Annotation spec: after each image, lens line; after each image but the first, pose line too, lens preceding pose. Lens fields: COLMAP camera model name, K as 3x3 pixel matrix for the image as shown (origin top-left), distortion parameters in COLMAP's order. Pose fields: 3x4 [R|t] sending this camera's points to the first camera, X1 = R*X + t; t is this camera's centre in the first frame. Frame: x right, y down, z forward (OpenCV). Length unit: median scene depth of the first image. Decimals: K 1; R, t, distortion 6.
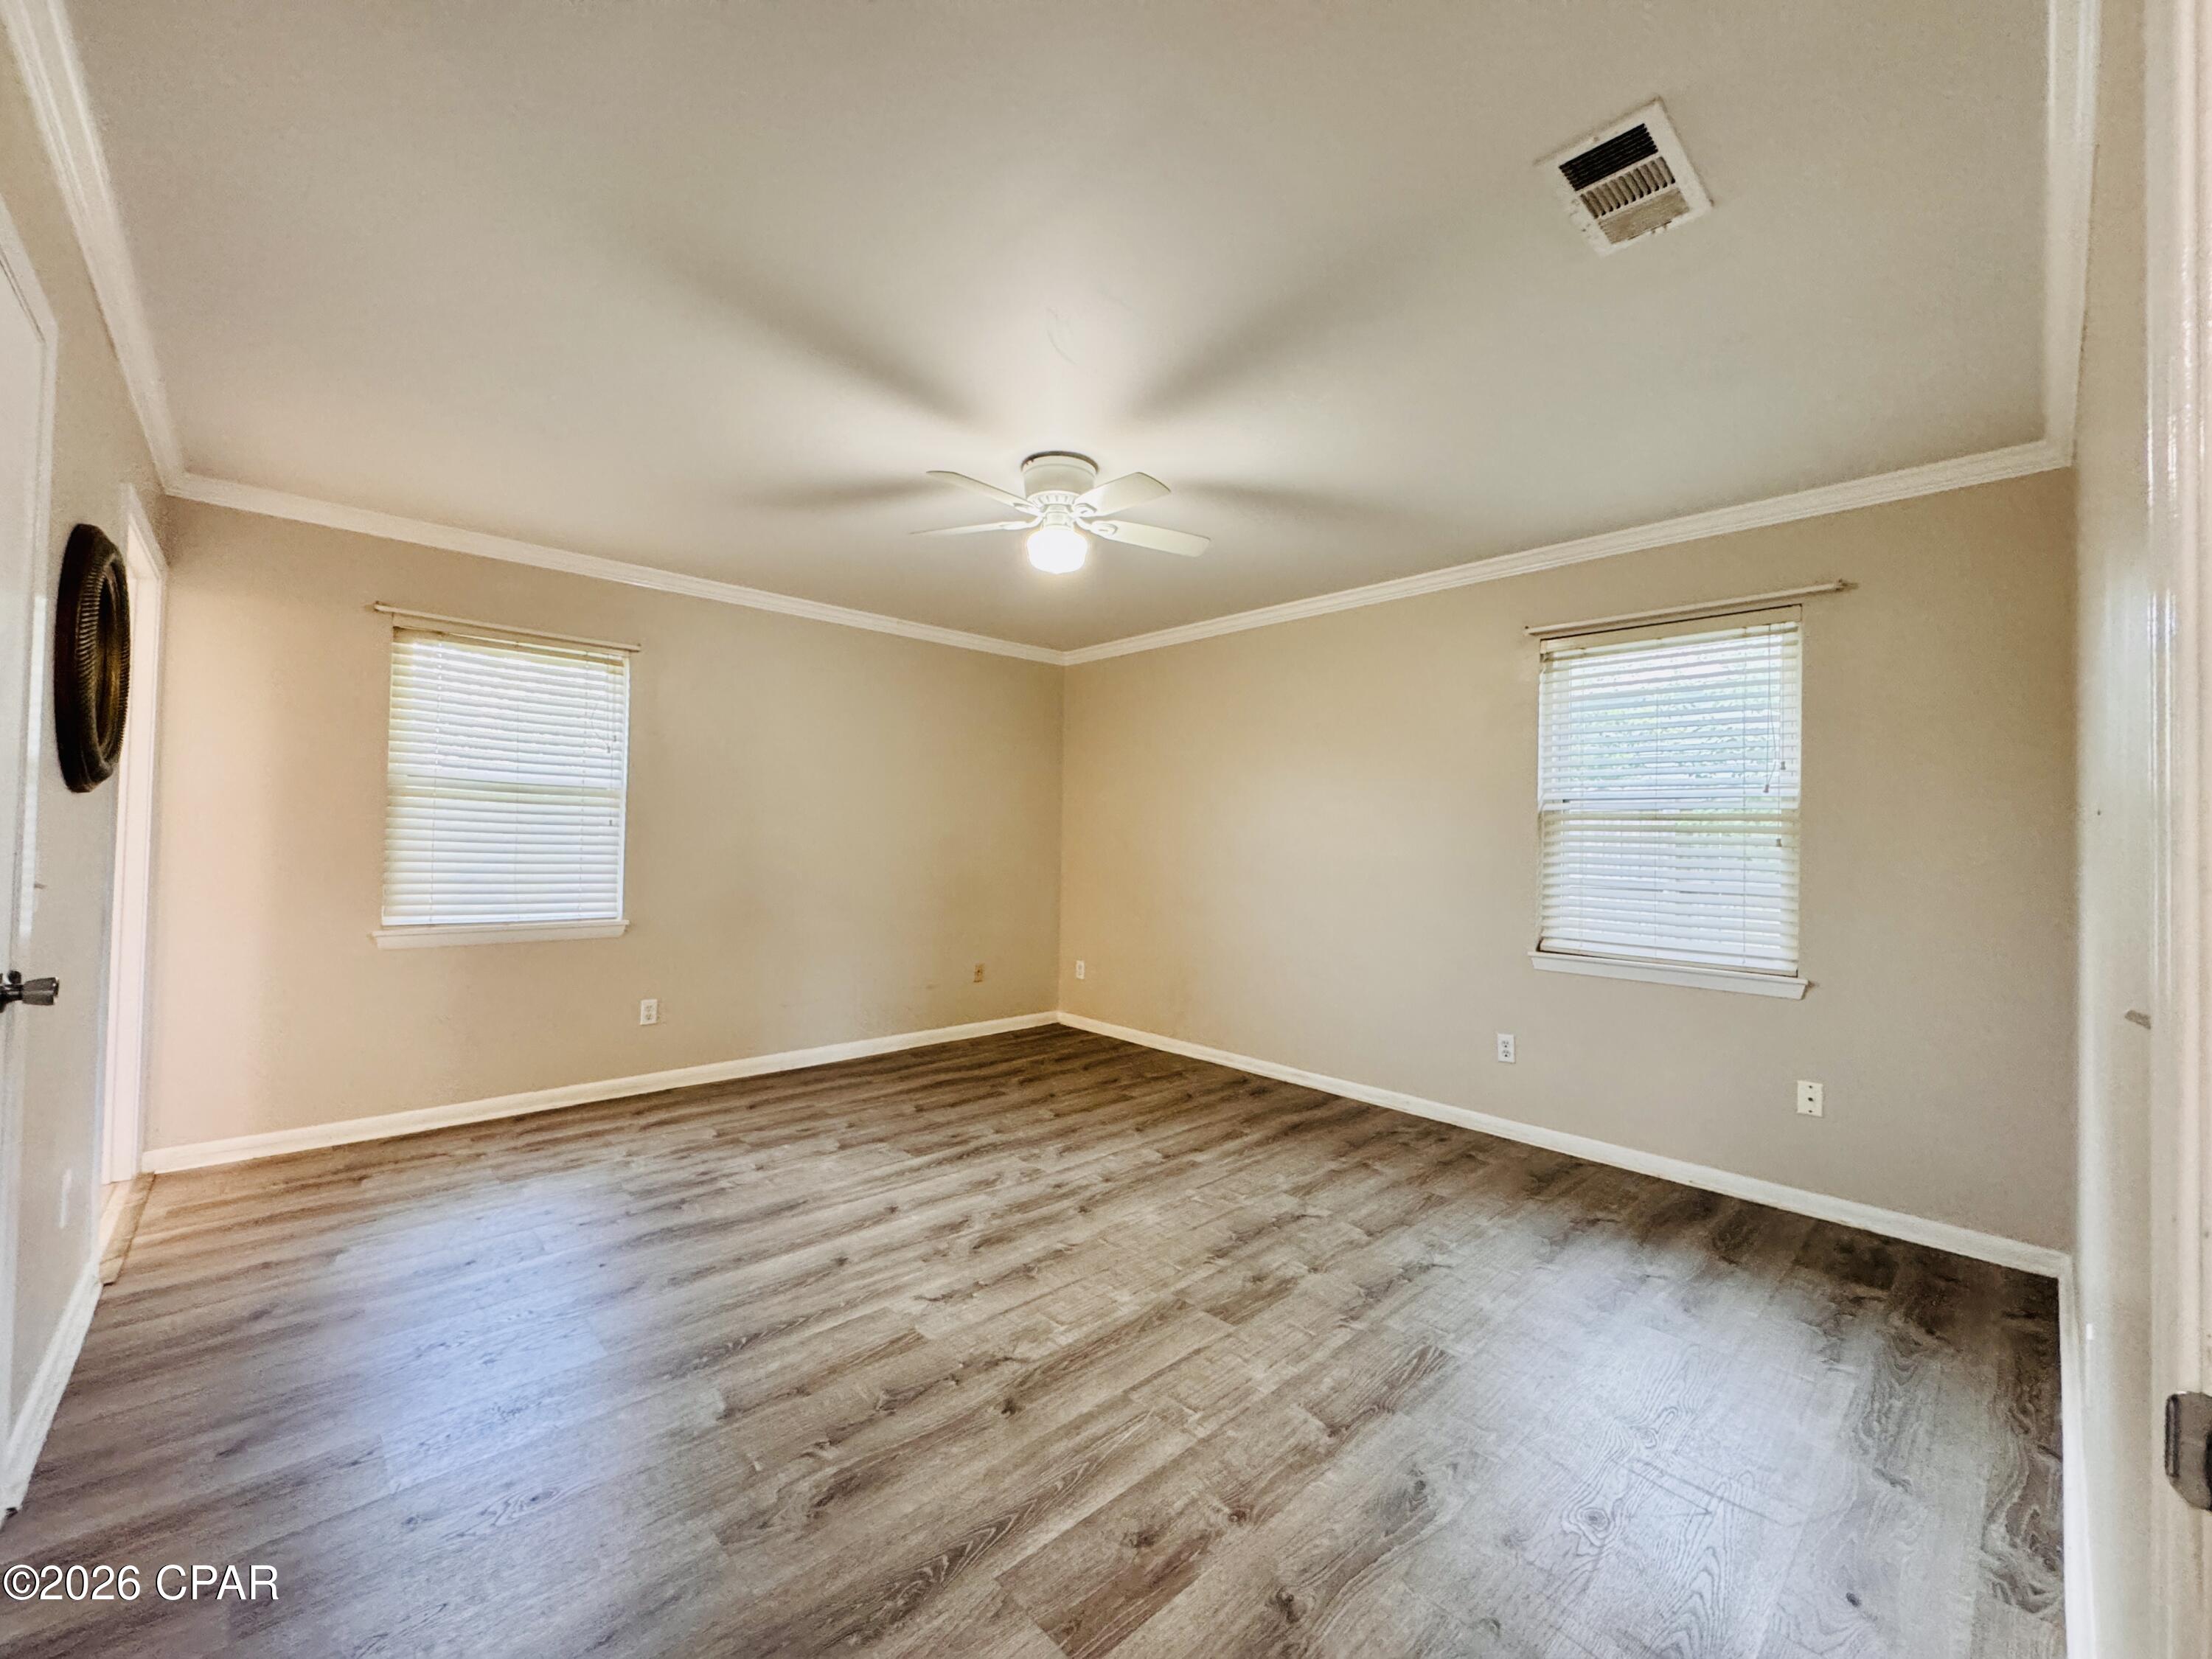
lens RADIAL K [[882.9, 0, 1107.8], [0, 882.9, 835.2], [0, 0, 1]] dist [-0.004568, -0.000129]
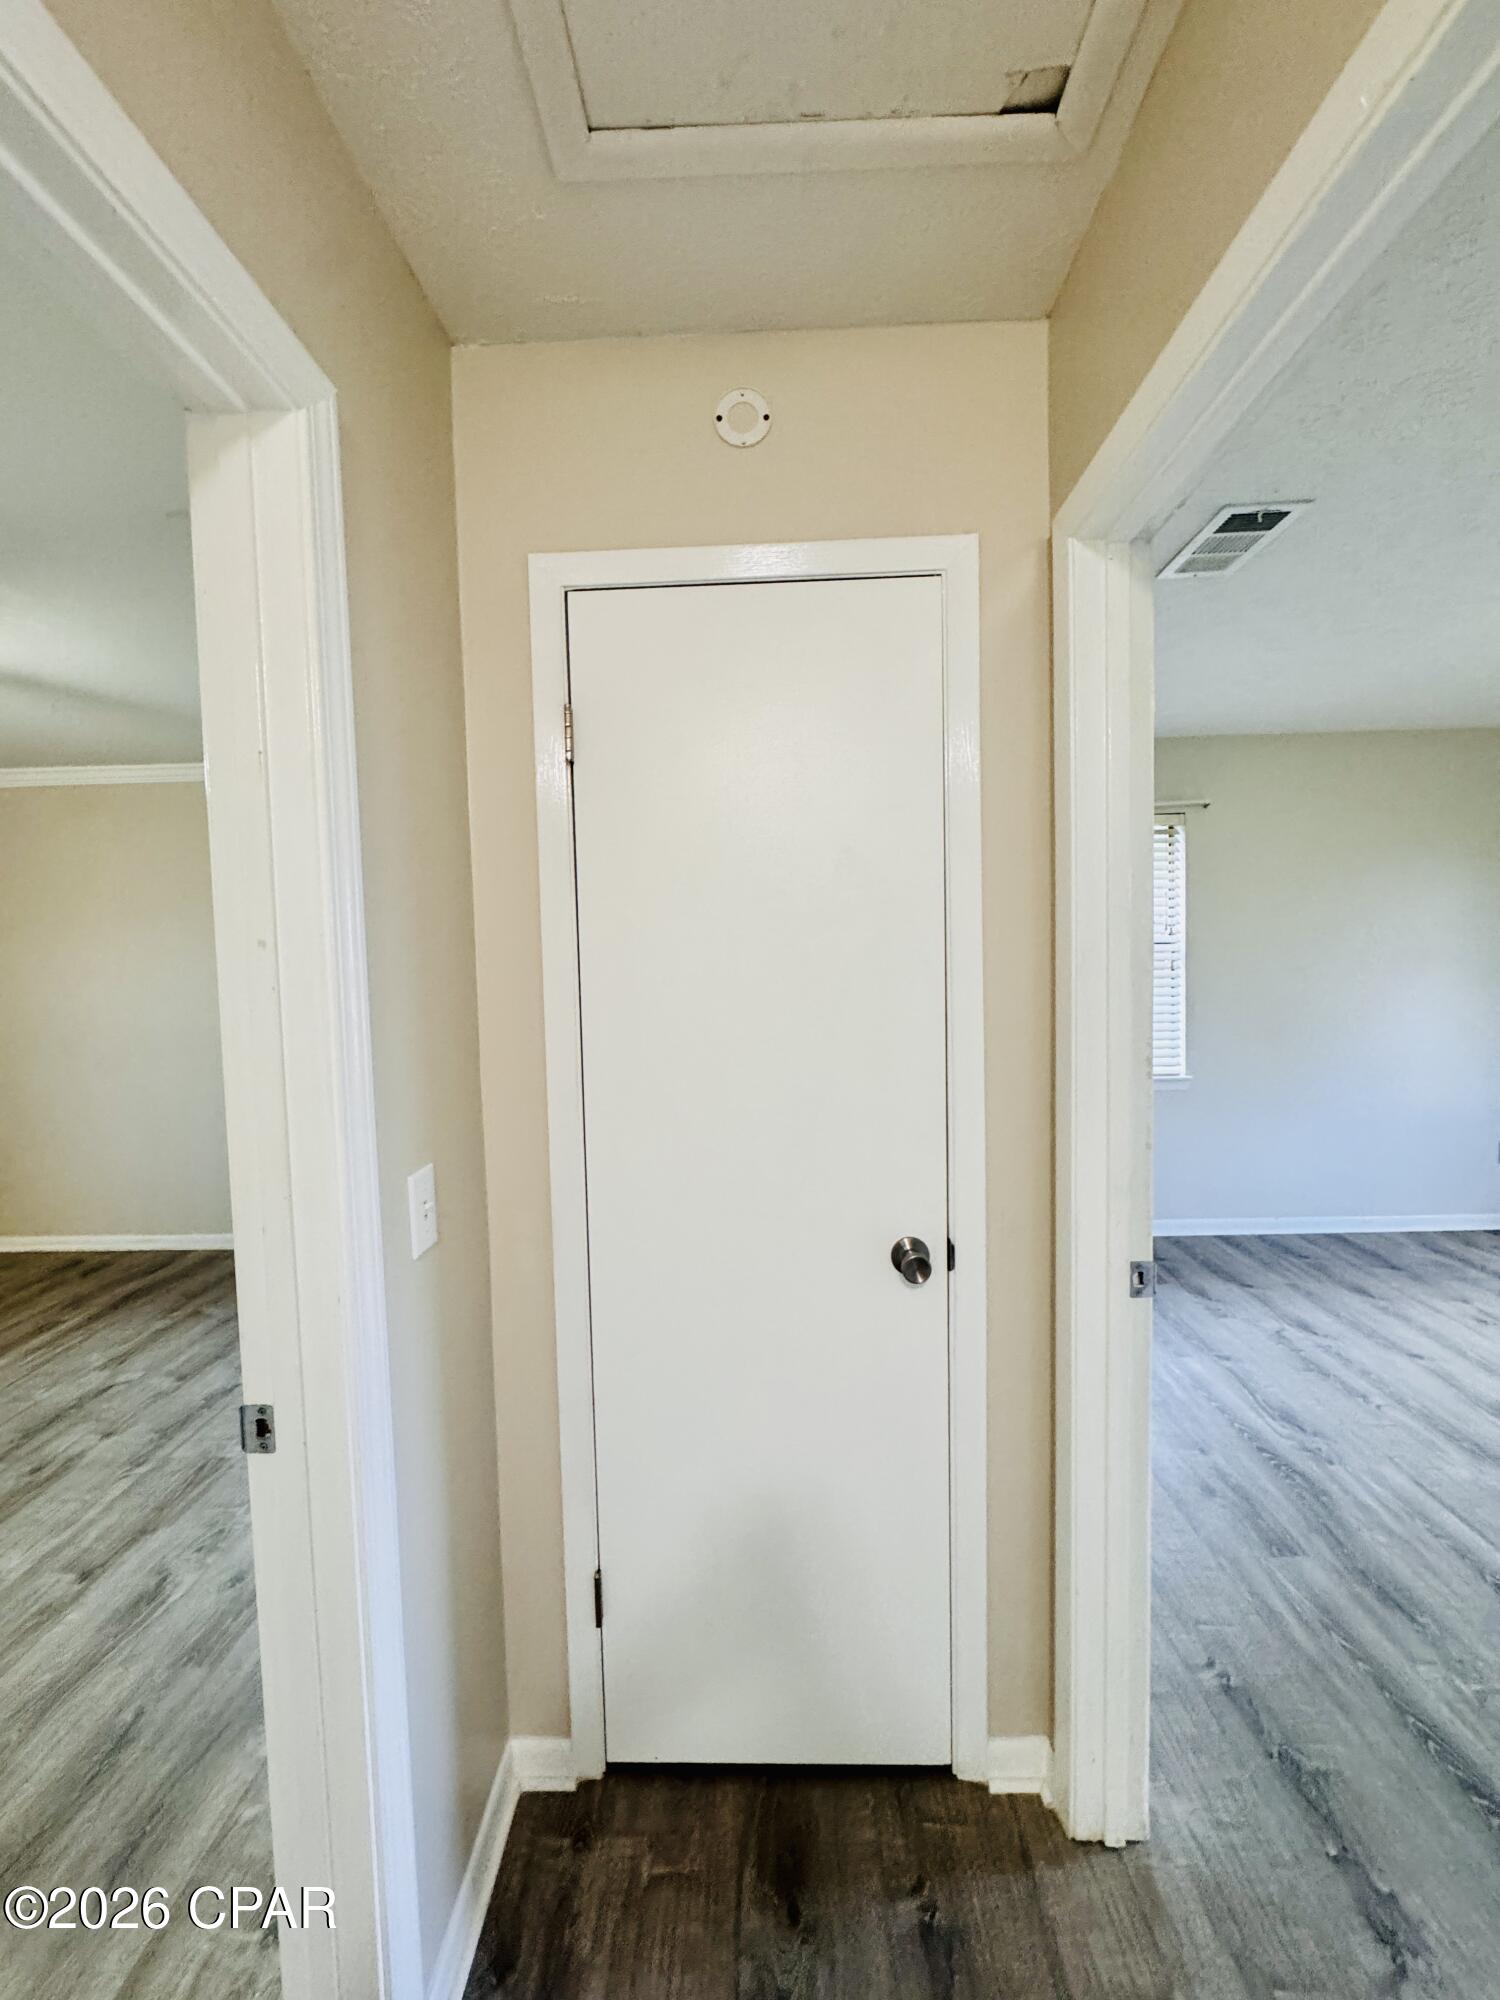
lens RADIAL K [[798.3, 0, 753.7], [0, 798.3, 990.6], [0, 0, 1]] dist [-0.004568, -0.000129]
pose [[0.699046, -0.072359, 0.711407, 0.108666], [0.034740, 0.997129, 0.067284, -0.076612], [-0.714233, -0.022320, 0.699552, -0.199516]]
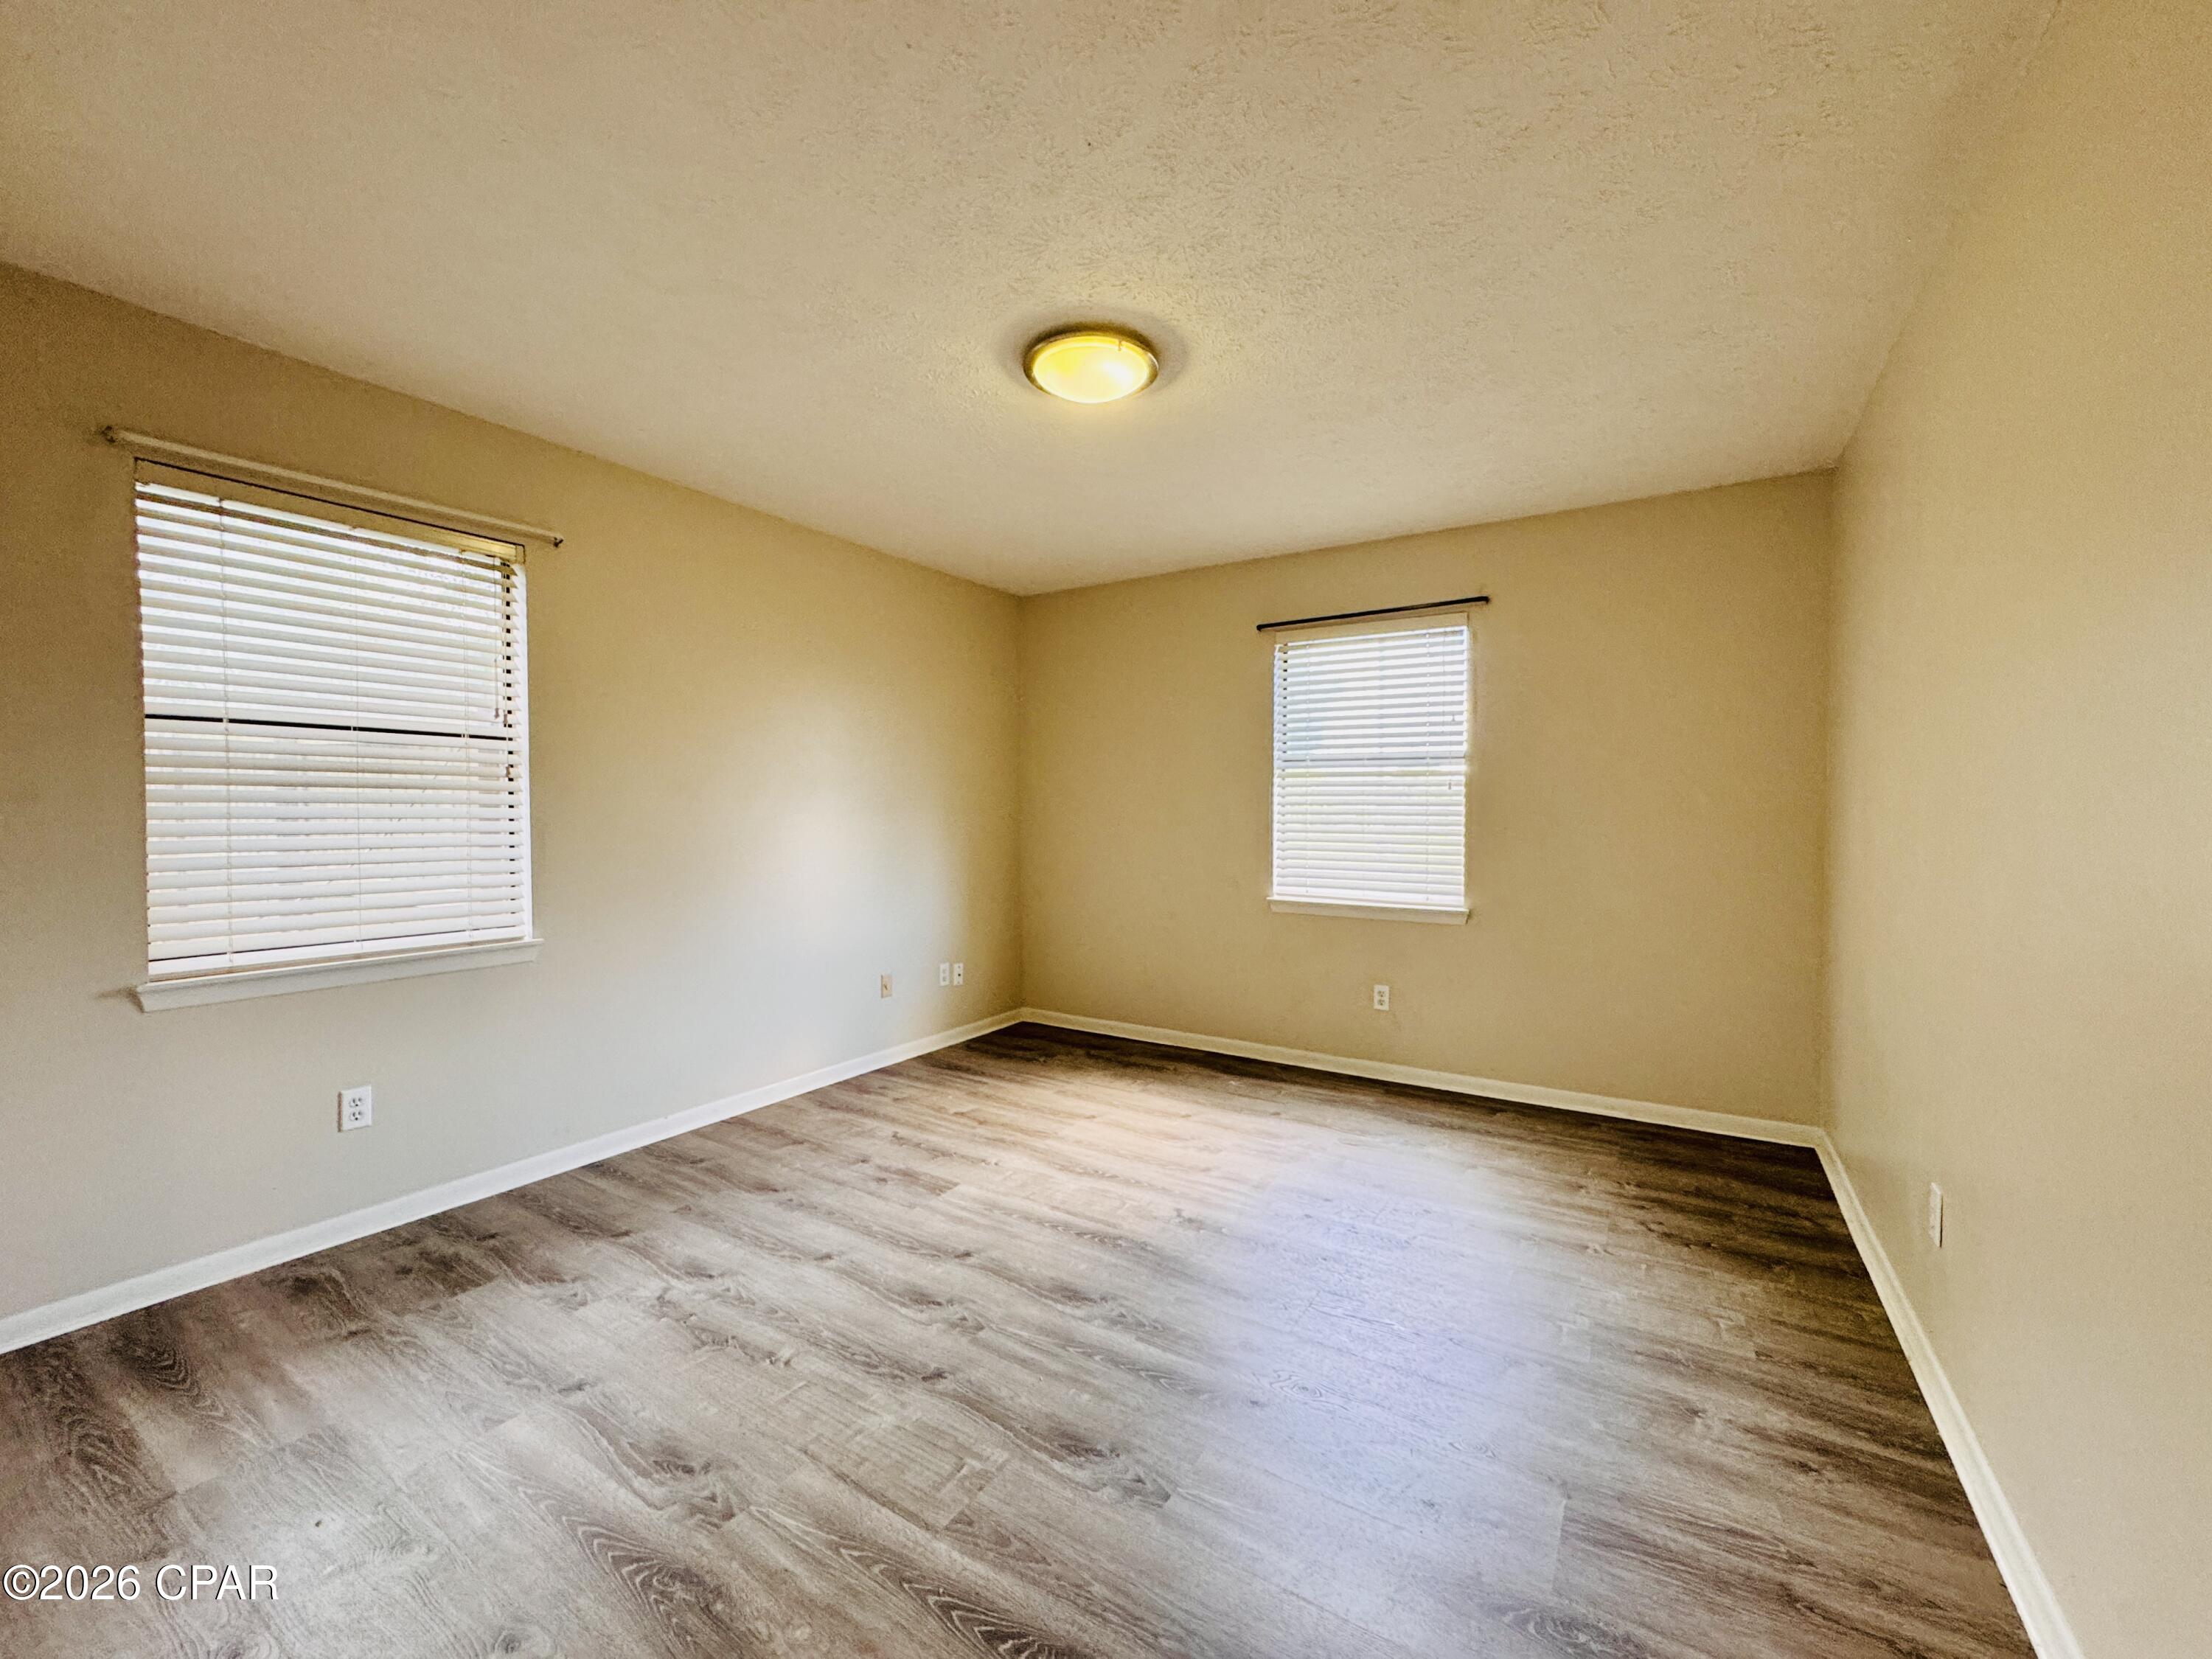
lens RADIAL K [[882.9, 0, 1100.2], [0, 882.9, 838.6], [0, 0, 1]] dist [-0.004568, -0.000129]
pose [[-0.243786, -0.054177, 0.968315, 0.450352], [-0.014635, 0.998530, 0.052183, 0.006335], [-0.969719, -0.001450, -0.244220, -0.159419]]
